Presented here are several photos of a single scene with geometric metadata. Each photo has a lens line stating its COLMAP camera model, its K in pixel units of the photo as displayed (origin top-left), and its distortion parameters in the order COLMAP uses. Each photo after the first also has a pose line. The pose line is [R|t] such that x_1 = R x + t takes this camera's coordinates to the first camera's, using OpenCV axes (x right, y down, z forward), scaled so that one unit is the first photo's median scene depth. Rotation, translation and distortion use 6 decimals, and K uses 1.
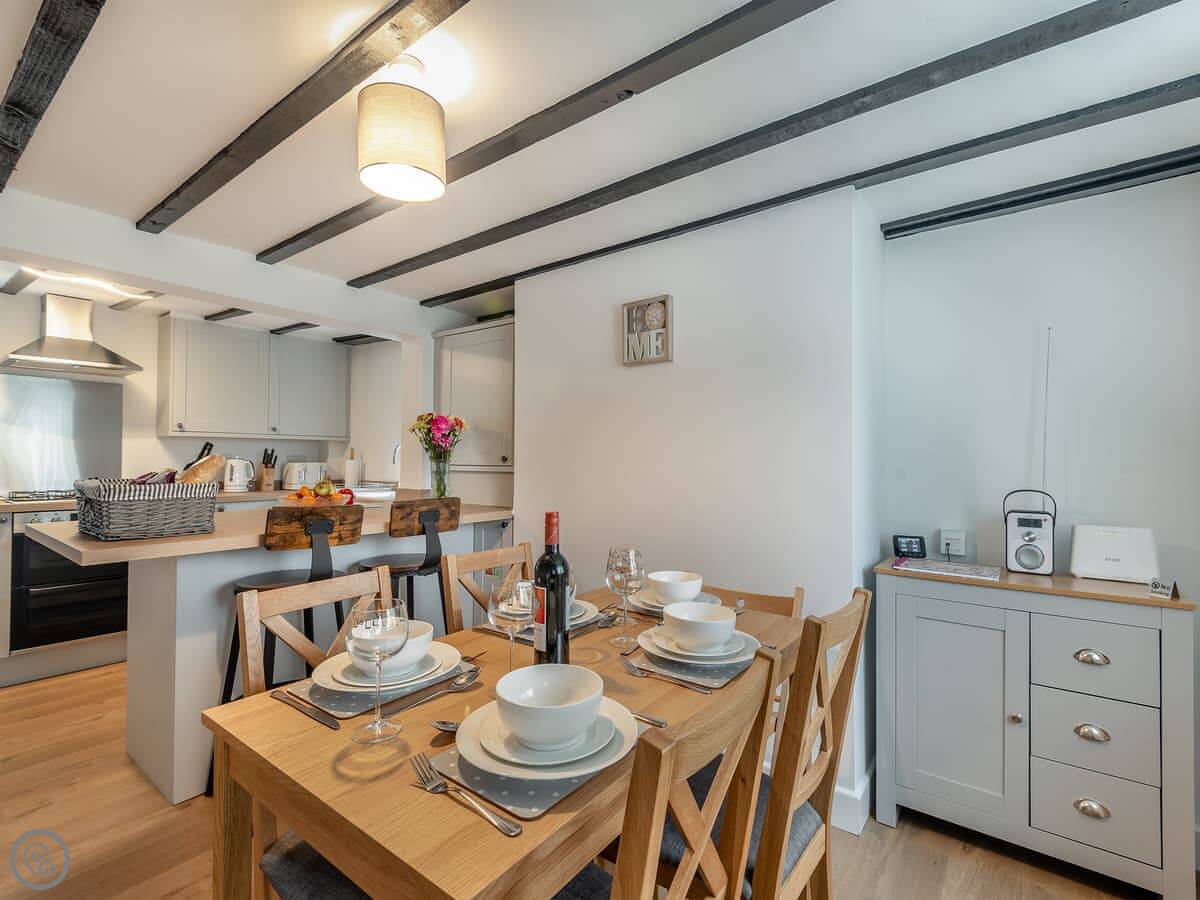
lens RADIAL K [[546.2, 0, 625.3], [0, 546.2, 454.0], [0, 0, 1]] dist [0.026898, -0.014752]
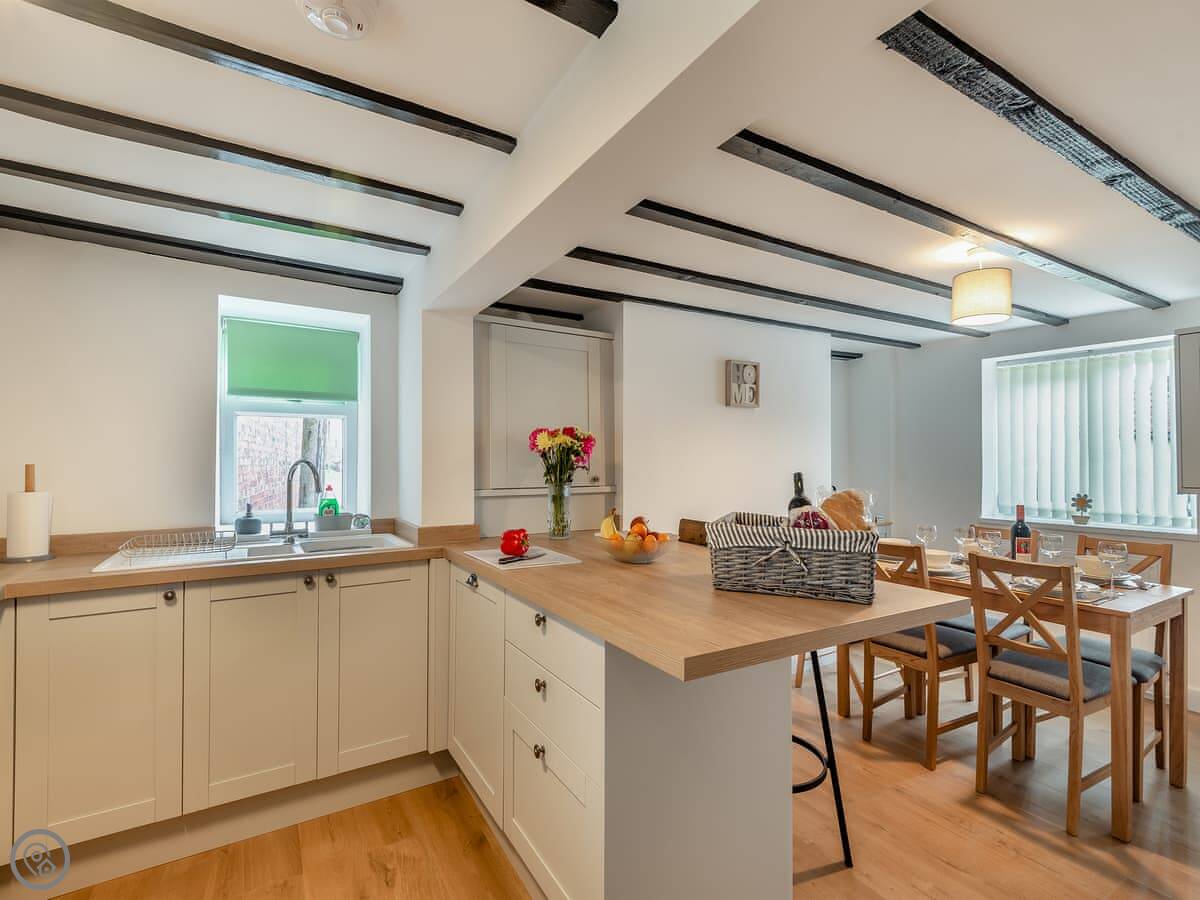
lens RADIAL K [[553.9, 0, 579.2], [0, 553.9, 453.4], [0, 0, 1]] dist [0.016884, -0.001545]
pose [[0.415065, 0.005401, 0.909776, -1.119107], [-0.006528, 0.999974, -0.002958, -0.033013], [-0.909768, -0.004712, 0.415090, 0.632234]]
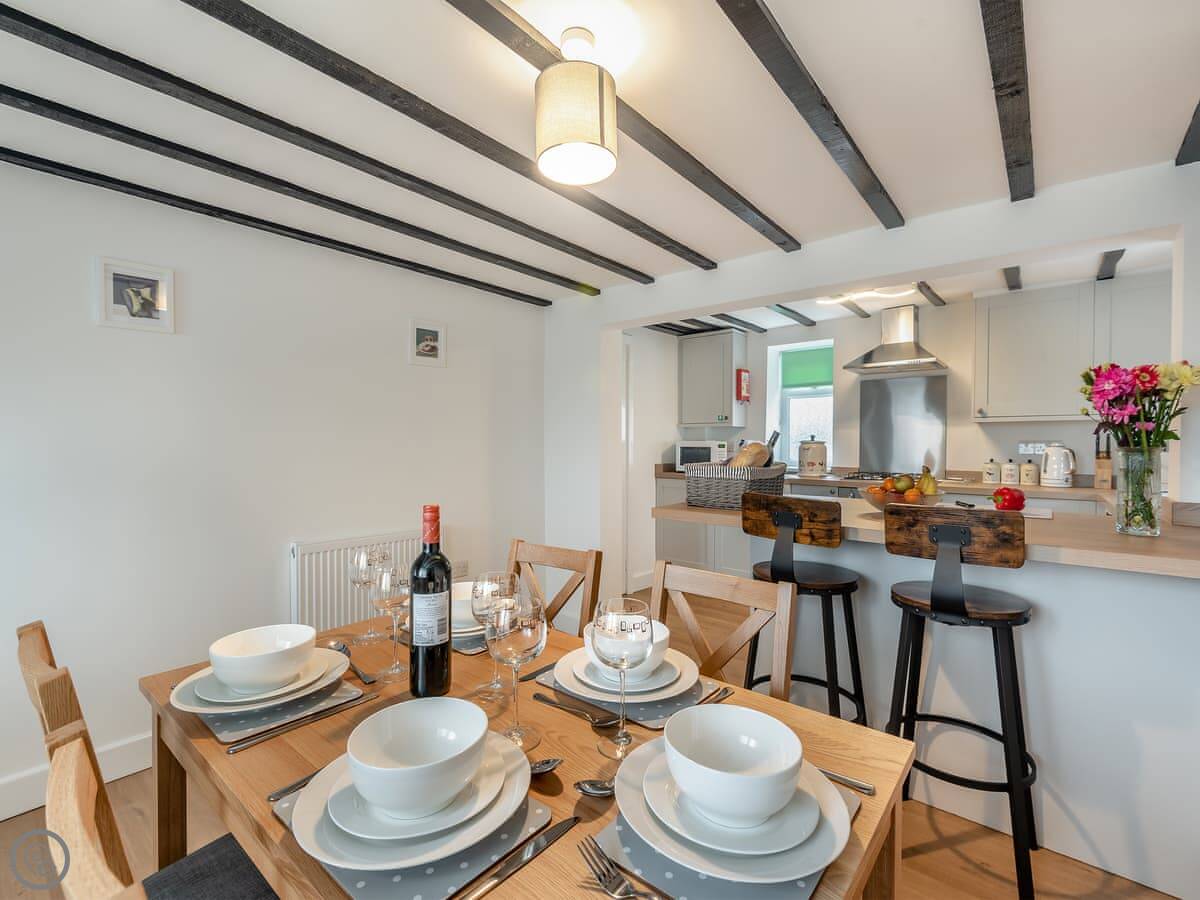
lens RADIAL K [[553.9, 0, 579.2], [0, 553.9, 453.4], [0, 0, 1]] dist [0.016884, -0.001545]
pose [[-0.075491, 0.014397, -0.997043, 0.269781], [0.005110, 0.999888, 0.014051, 0.004465], [0.997133, -0.004034, -0.075556, 0.485401]]
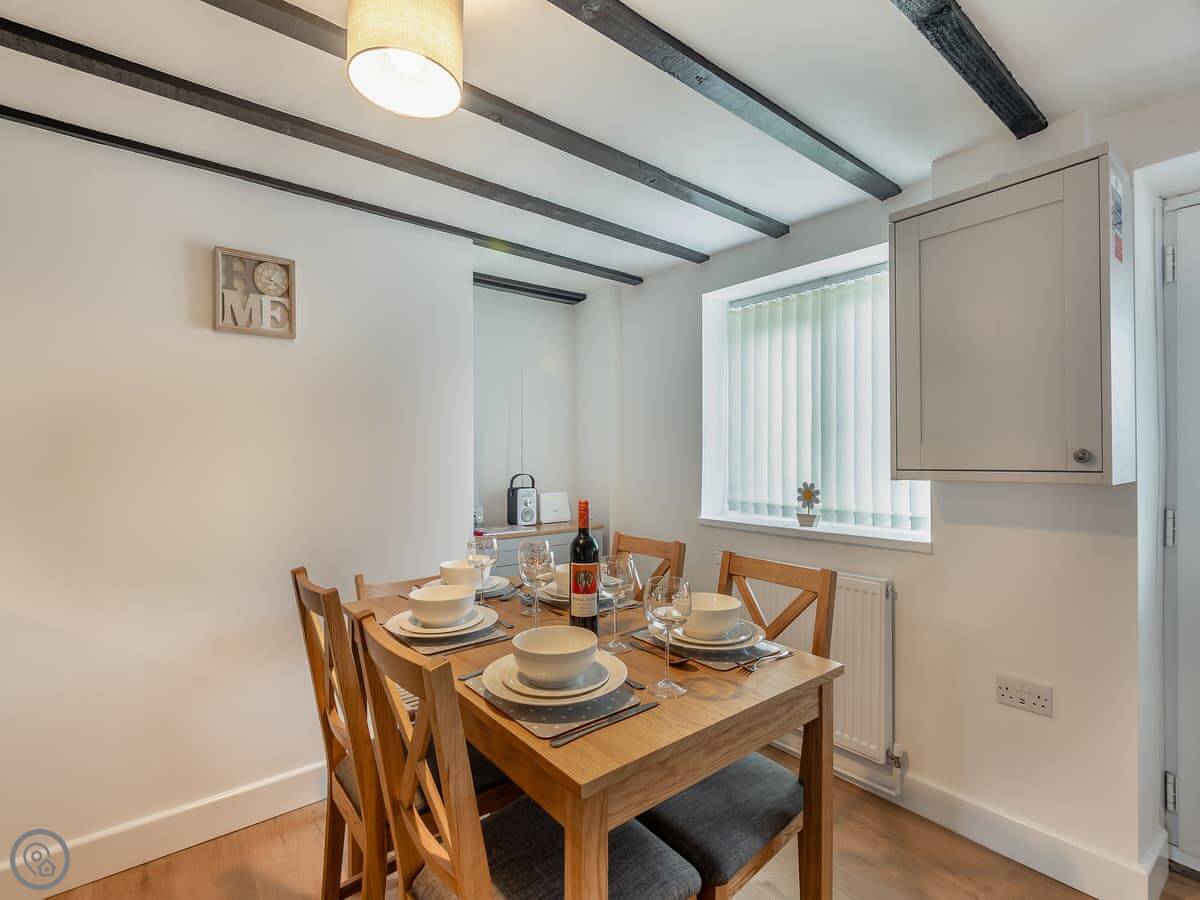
lens RADIAL K [[553.9, 0, 579.2], [0, 553.9, 453.4], [0, 0, 1]] dist [0.016884, -0.001545]
pose [[0.288041, 0.000499, 0.957618, -0.480292], [-0.011721, 0.999927, 0.003005, 0.000481], [-0.957546, -0.012089, 0.288026, 0.247779]]
